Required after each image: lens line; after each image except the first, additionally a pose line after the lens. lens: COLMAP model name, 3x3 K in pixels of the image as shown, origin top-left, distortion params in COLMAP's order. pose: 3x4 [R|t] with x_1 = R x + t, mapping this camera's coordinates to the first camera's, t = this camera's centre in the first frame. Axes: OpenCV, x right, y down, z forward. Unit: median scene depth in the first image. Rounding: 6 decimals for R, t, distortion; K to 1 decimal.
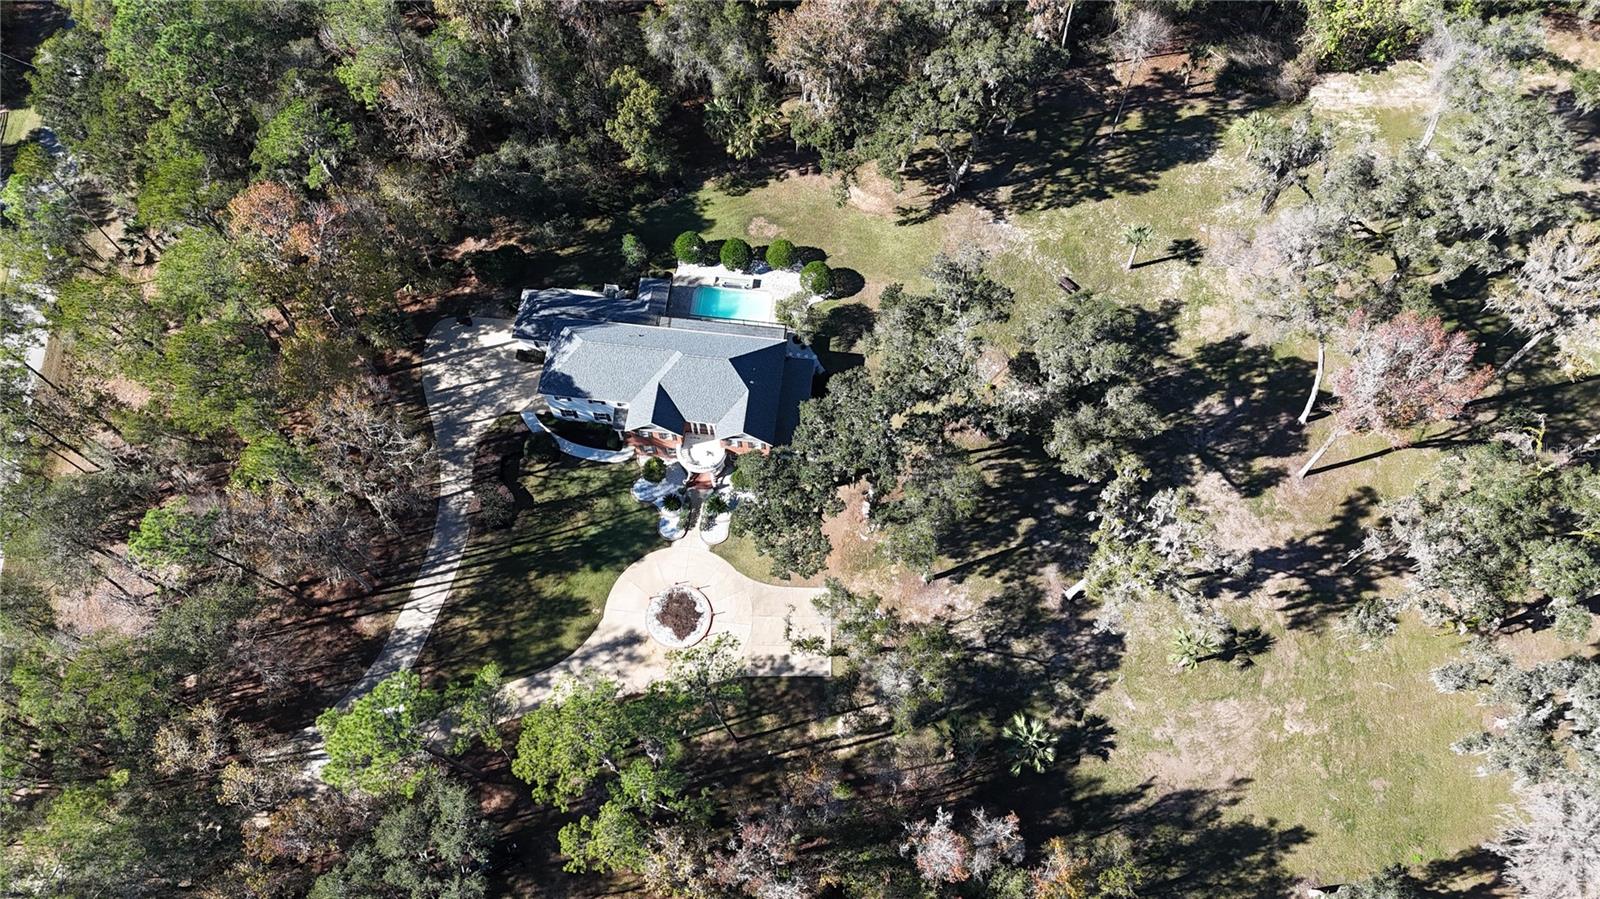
lens RADIAL K [[1165.0, 0, 797.9], [0, 1165.0, 458.6], [0, 0, 1]] dist [0.068217, -0.061970]
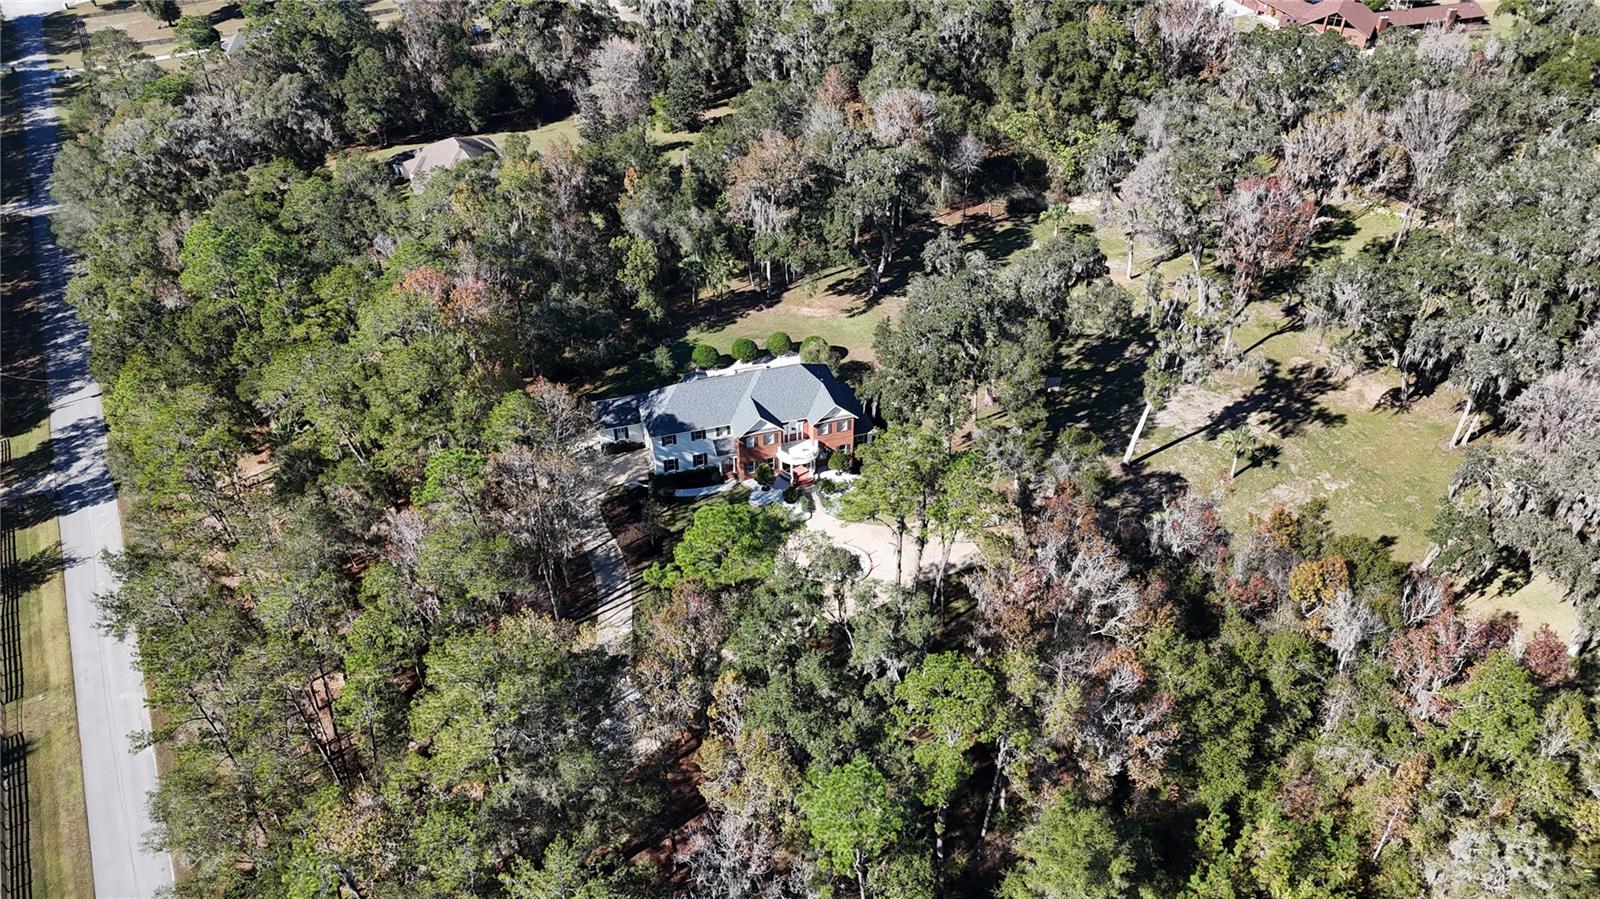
lens RADIAL K [[1165.0, 0, 797.9], [0, 1165.0, 458.6], [0, 0, 1]] dist [0.068217, -0.061970]
pose [[0.916498, -0.240594, 0.319603, -0.444361], [0.362492, 0.837396, -0.409106, 0.463656], [-0.169206, 0.490798, 0.854685, 0.015900]]
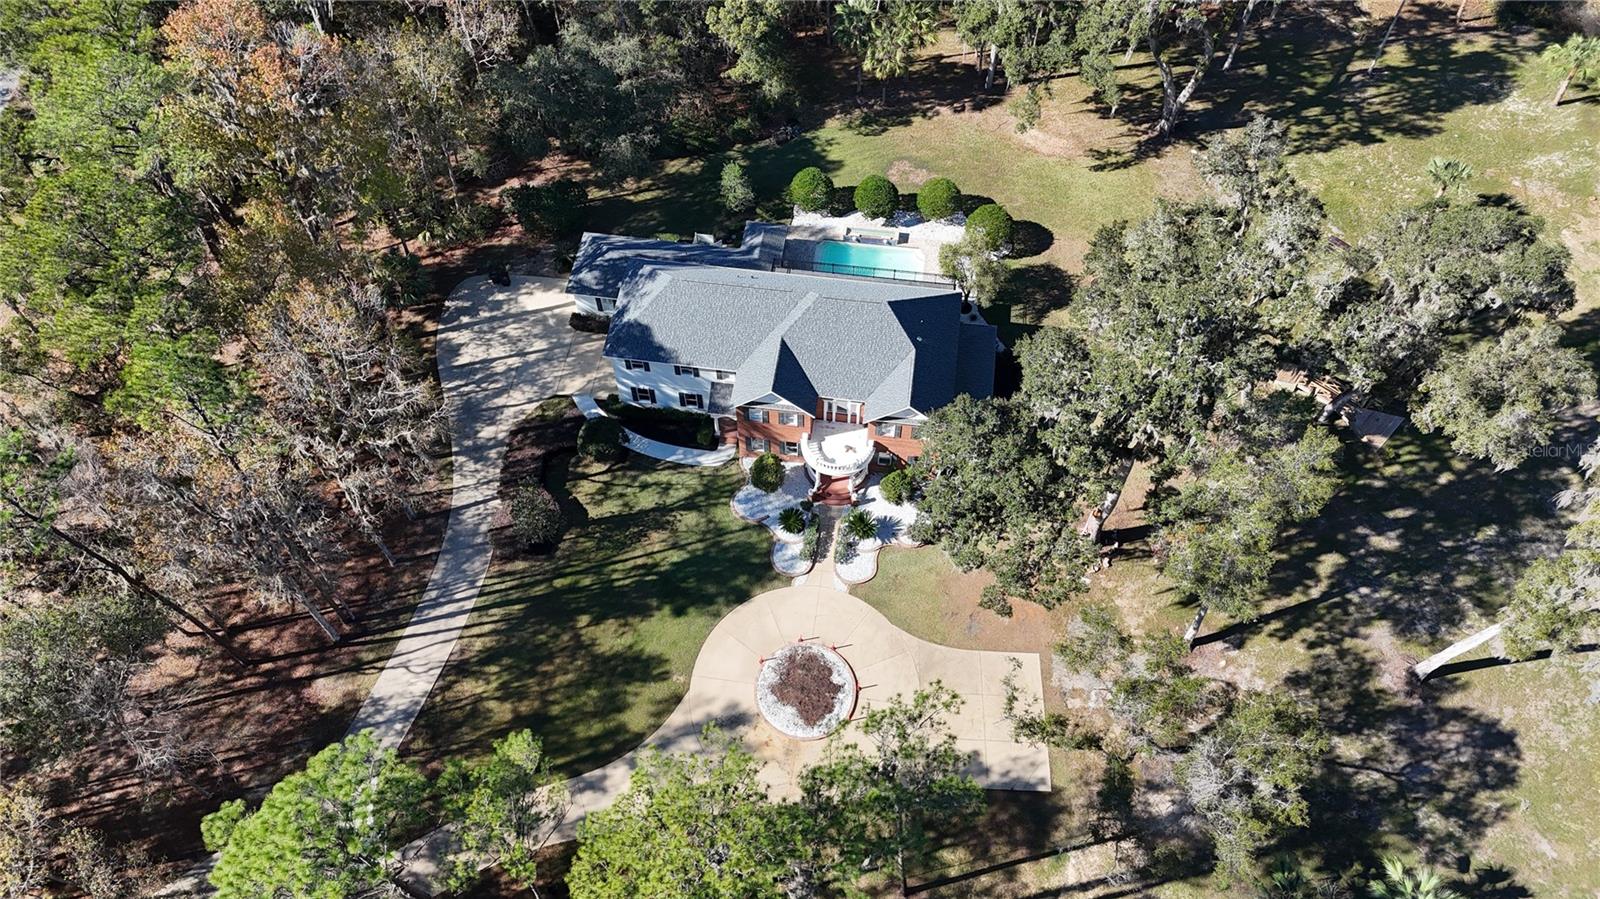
lens RADIAL K [[1165.0, 0, 797.9], [0, 1165.0, 458.6], [0, 0, 1]] dist [0.068217, -0.061970]
pose [[0.999721, 0.017918, -0.015399, -0.094032], [-0.019878, 0.990189, -0.138310, 0.094246], [0.012770, 0.138578, 0.990269, 0.324400]]
